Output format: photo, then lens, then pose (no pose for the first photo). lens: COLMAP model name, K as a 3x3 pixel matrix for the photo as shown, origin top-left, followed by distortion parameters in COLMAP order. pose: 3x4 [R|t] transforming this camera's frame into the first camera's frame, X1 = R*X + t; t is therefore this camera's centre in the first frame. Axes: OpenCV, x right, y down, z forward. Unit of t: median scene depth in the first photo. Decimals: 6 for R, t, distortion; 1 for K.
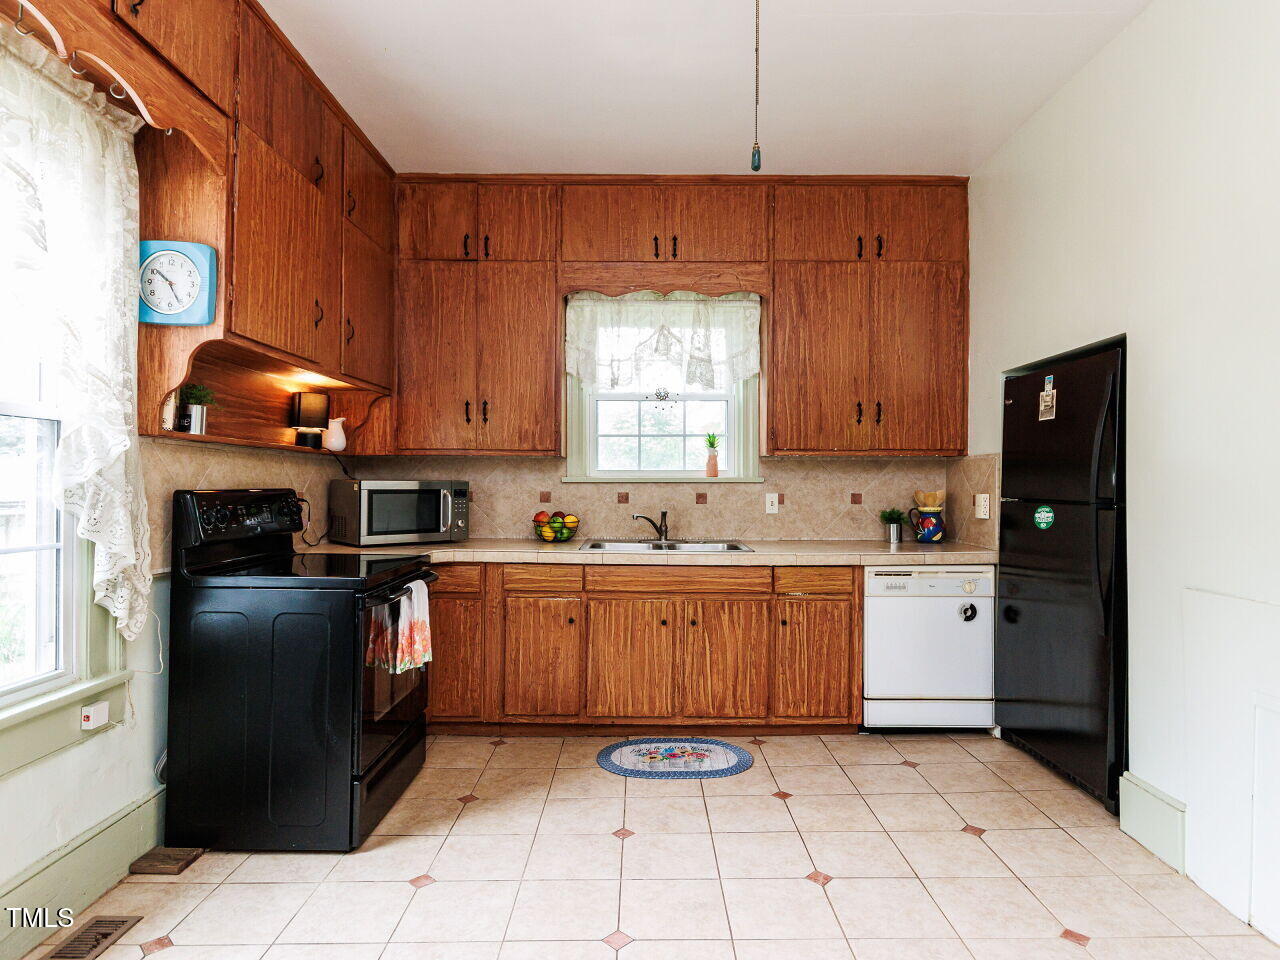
lens RADIAL K [[766.4, 0, 649.3], [0, 766.4, 471.7], [0, 0, 1]] dist [-0.000617, 0.000441]
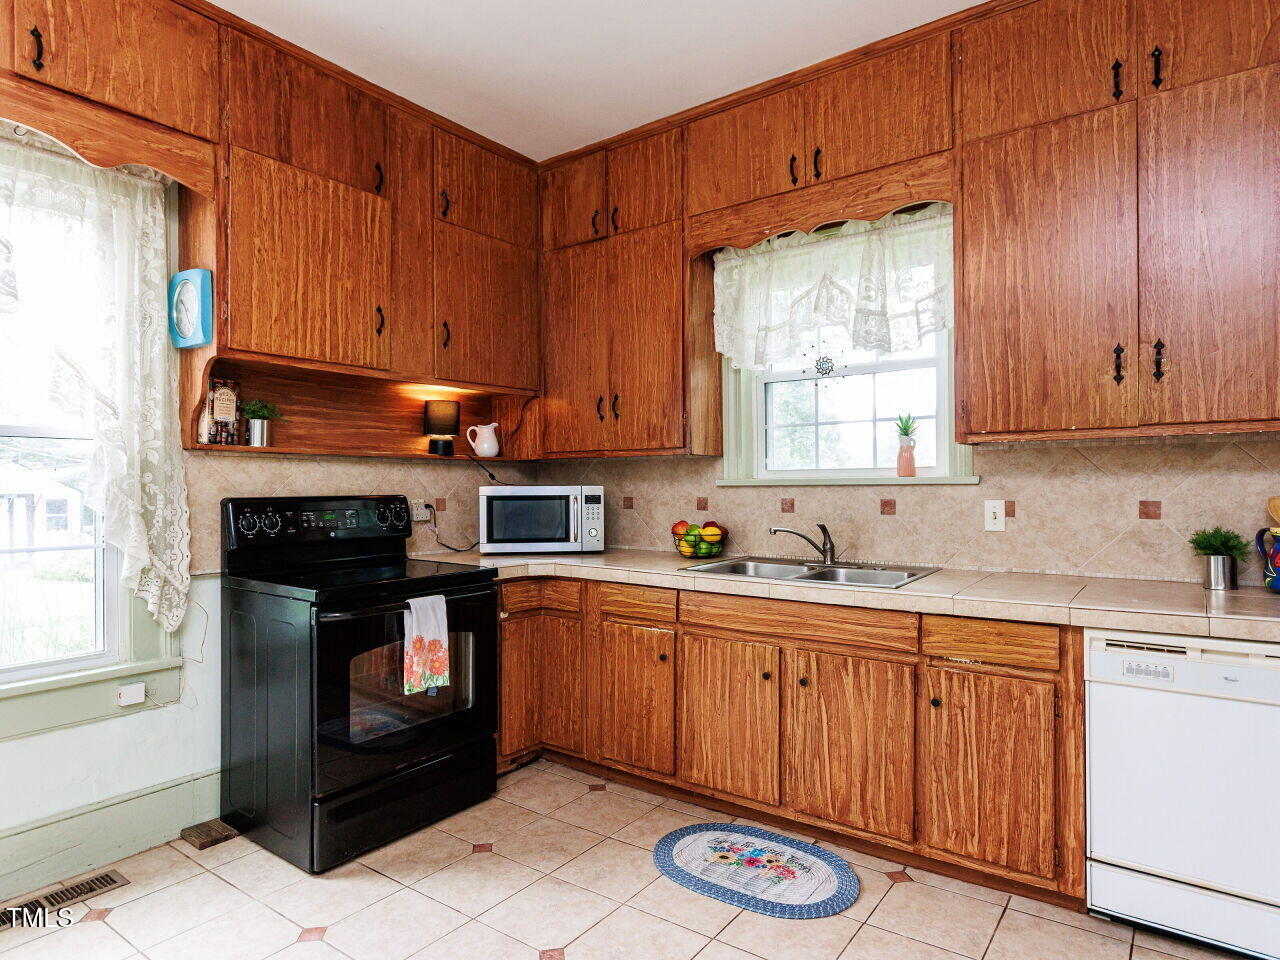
lens RADIAL K [[764.7, 0, 640.0], [0, 764.7, 480.0], [0, 0, 1]] dist [0.006060, 0.001114]
pose [[0.797633, -0.012764, -0.603008, 0.364996], [0.017733, 0.999840, 0.002292, 0.004485], [0.602882, -0.012521, 0.797732, 0.338872]]
